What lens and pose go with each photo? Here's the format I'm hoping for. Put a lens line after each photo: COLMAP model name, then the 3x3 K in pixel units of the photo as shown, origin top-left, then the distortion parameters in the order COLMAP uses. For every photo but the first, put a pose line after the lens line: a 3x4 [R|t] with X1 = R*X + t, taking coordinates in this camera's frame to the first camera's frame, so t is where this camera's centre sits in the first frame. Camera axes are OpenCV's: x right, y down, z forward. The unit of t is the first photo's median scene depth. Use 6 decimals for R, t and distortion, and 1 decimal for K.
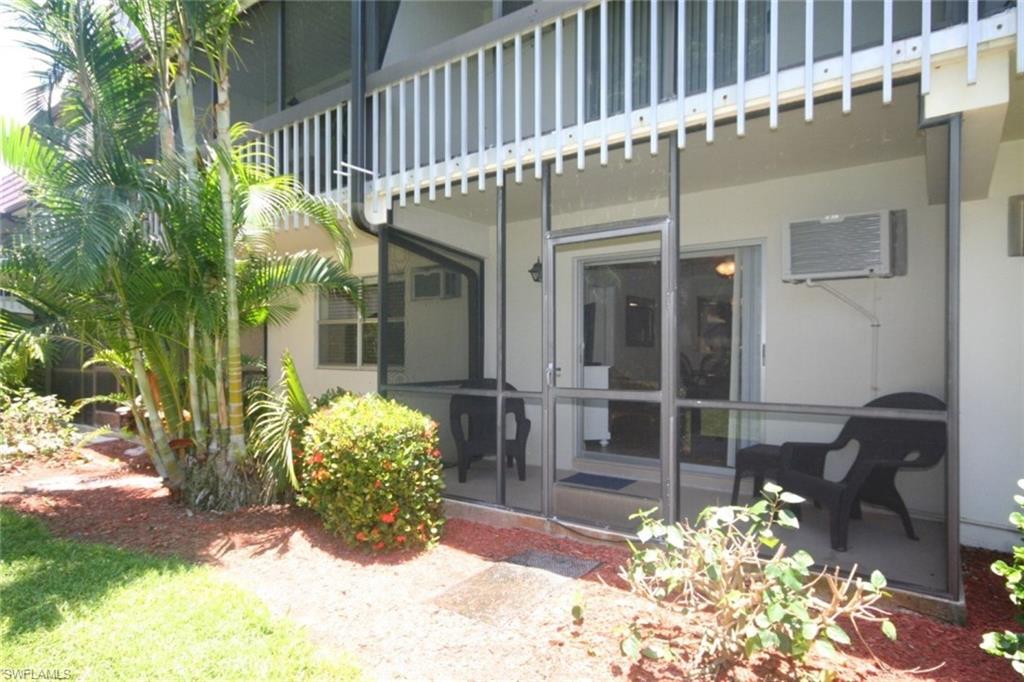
lens RADIAL K [[581.9, 0, 512.0], [0, 581.9, 341.0], [0, 0, 1]] dist [0.000979, -0.000650]
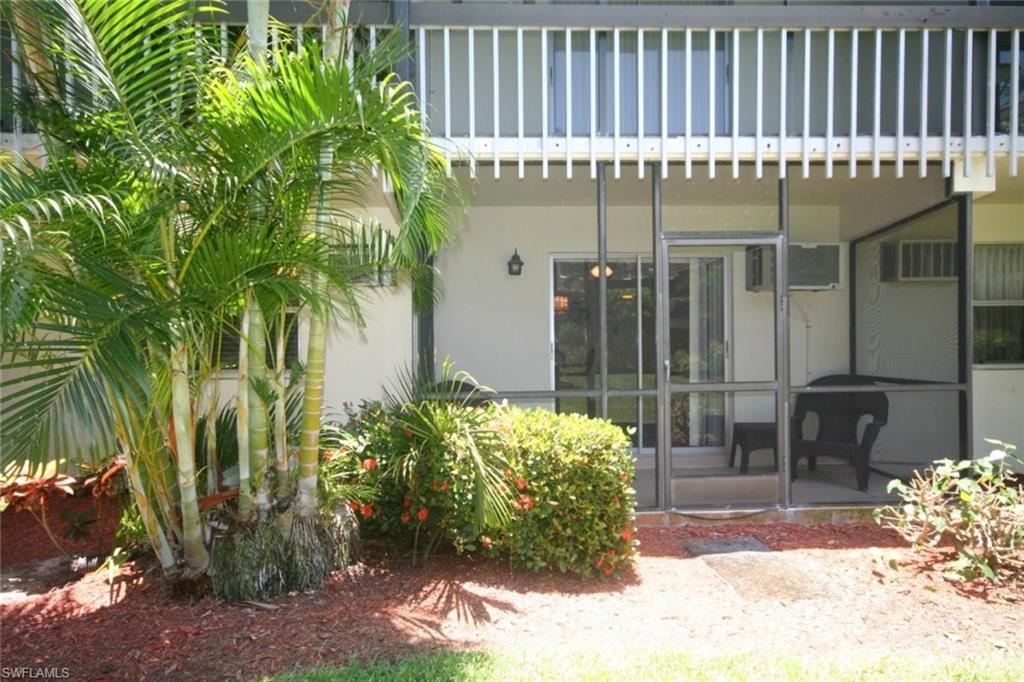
lens RADIAL K [[622.3, 0, 512.0], [0, 622.3, 341.0], [0, 0, 1]] dist [0.003769, 0.003006]
pose [[0.784326, -0.007834, 0.620299, -0.875546], [0.000901, 0.999934, 0.011490, -0.010162], [-0.620348, -0.008453, 0.784281, 0.319541]]
